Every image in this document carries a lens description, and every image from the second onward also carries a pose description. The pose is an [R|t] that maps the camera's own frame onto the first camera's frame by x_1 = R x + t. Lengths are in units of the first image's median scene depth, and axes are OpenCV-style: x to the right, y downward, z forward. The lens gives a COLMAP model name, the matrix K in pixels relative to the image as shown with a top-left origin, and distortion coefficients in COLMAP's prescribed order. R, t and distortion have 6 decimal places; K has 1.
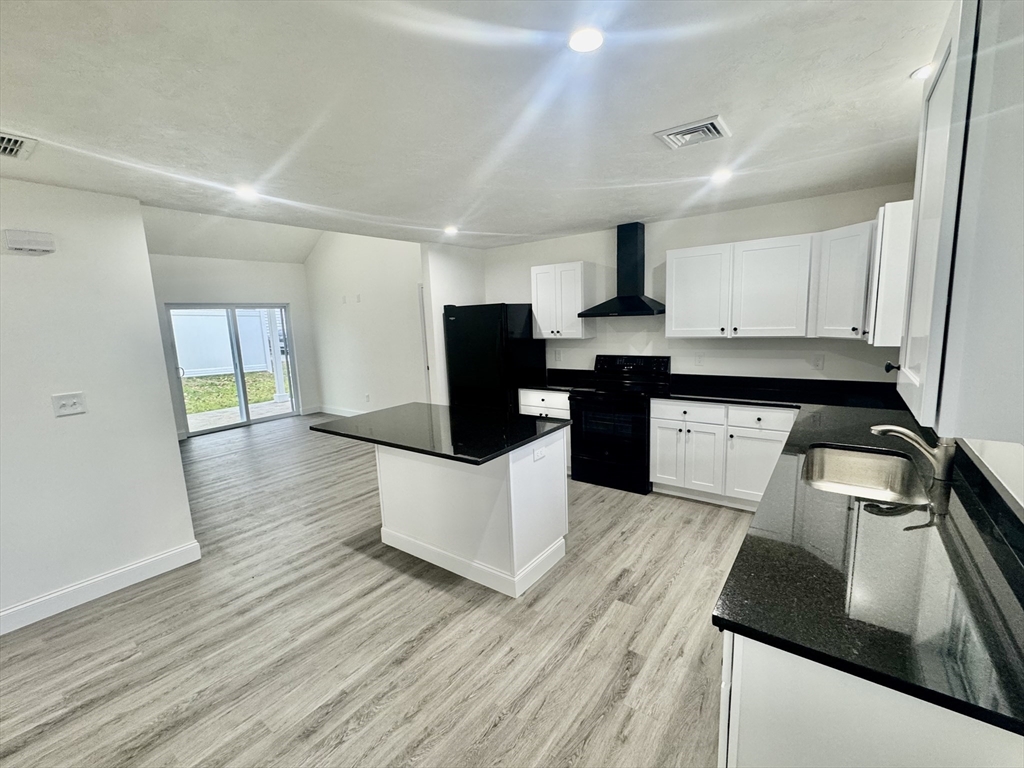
lens RADIAL K [[444.1, 0, 510.9], [0, 444.1, 383.7], [0, 0, 1]] dist [0.002028, 0.000184]
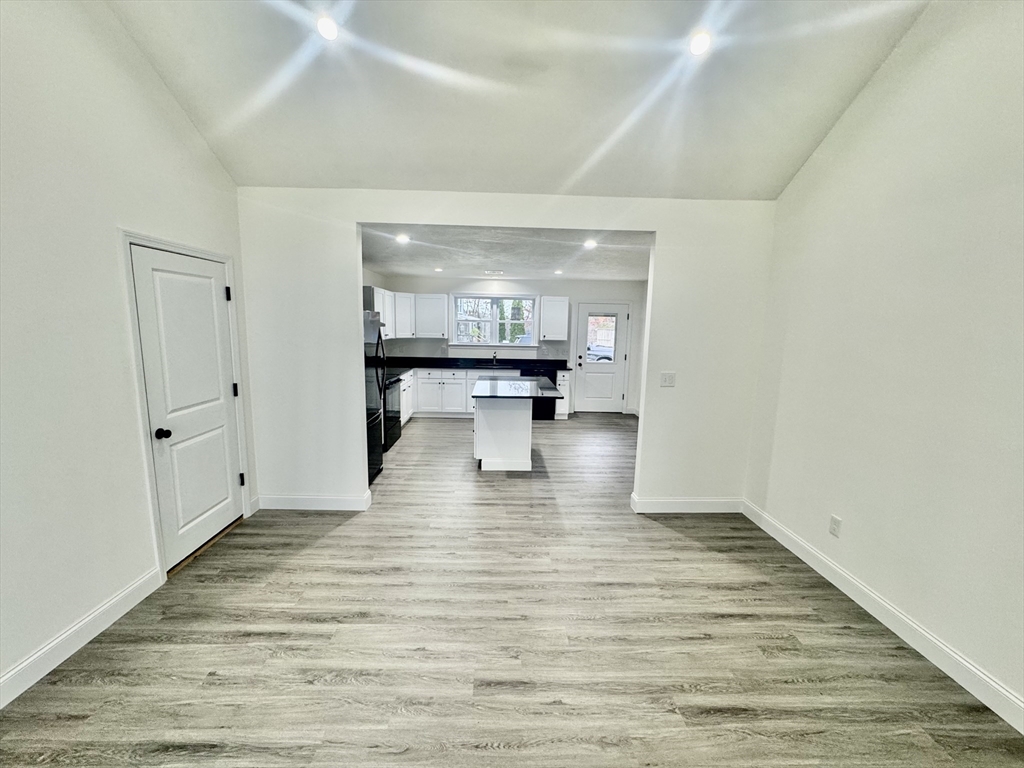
lens RADIAL K [[426.4, 0, 512.0], [0, 426.4, 384.0], [0, 0, 1]] dist [-0.000844, -0.000086]
pose [[-0.620934, -0.086011, 0.779130, -2.154749], [0.123232, 0.970890, 0.205391, -0.388020], [-0.774116, 0.223548, -0.592260, 2.912665]]
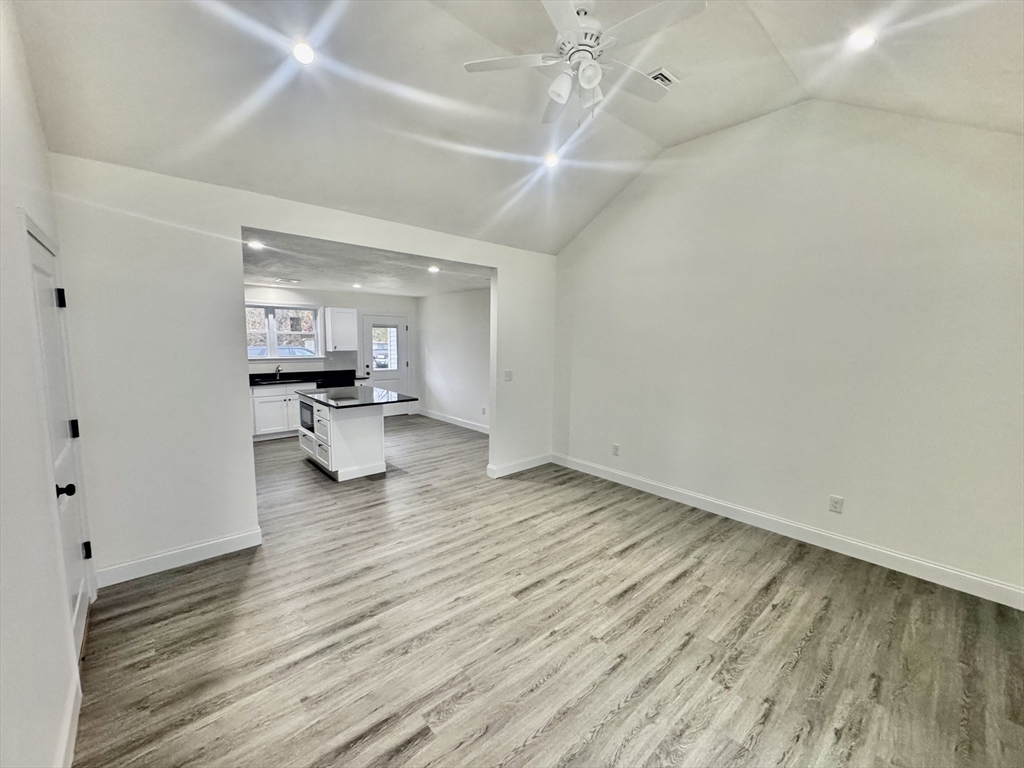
lens RADIAL K [[417.3, 0, 521.0], [0, 417.3, 381.8], [0, 0, 1]] dist [-0.000823, -0.000043]
pose [[-0.983650, 0.005128, 0.180019, -1.677426], [0.050256, 0.967701, 0.247040, -0.514275], [-0.172938, 0.252048, -0.952137, 3.626049]]
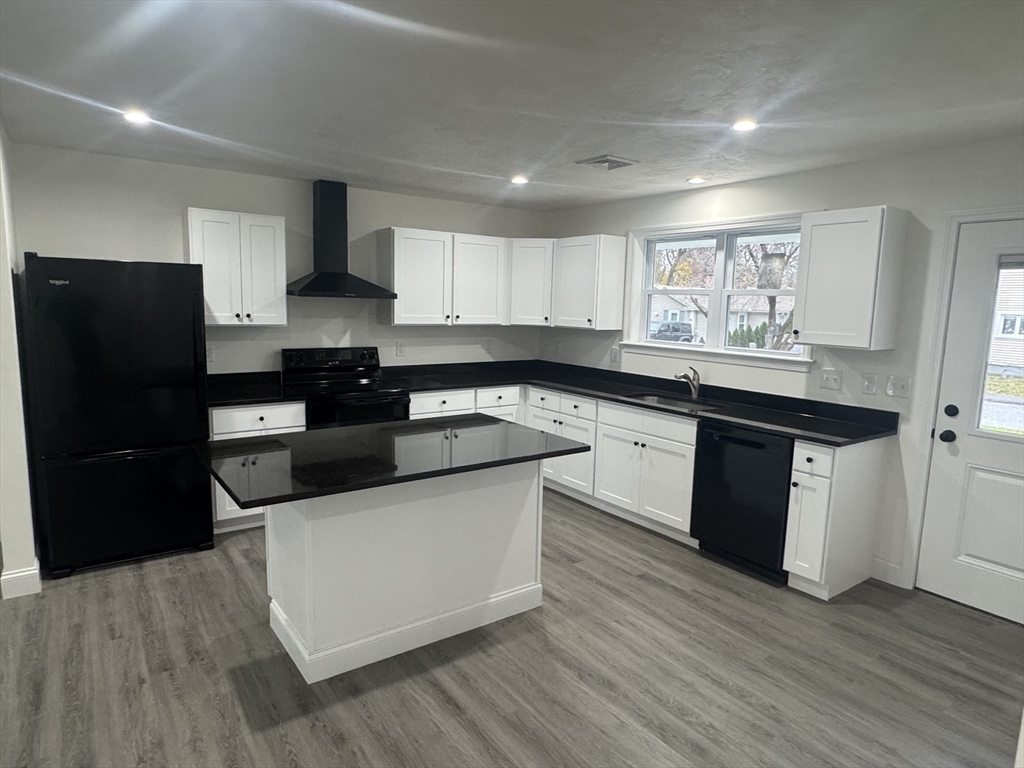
lens RADIAL K [[622.3, 0, 512.0], [0, 622.3, 384.0], [0, 0, 1]] dist [-0.001476, -0.002043]
pose [[0.302718, -0.077814, 0.949898, -1.440769], [0.106124, 0.993216, 0.047542, -0.039268], [-0.947153, 0.086415, 0.308922, 0.767019]]
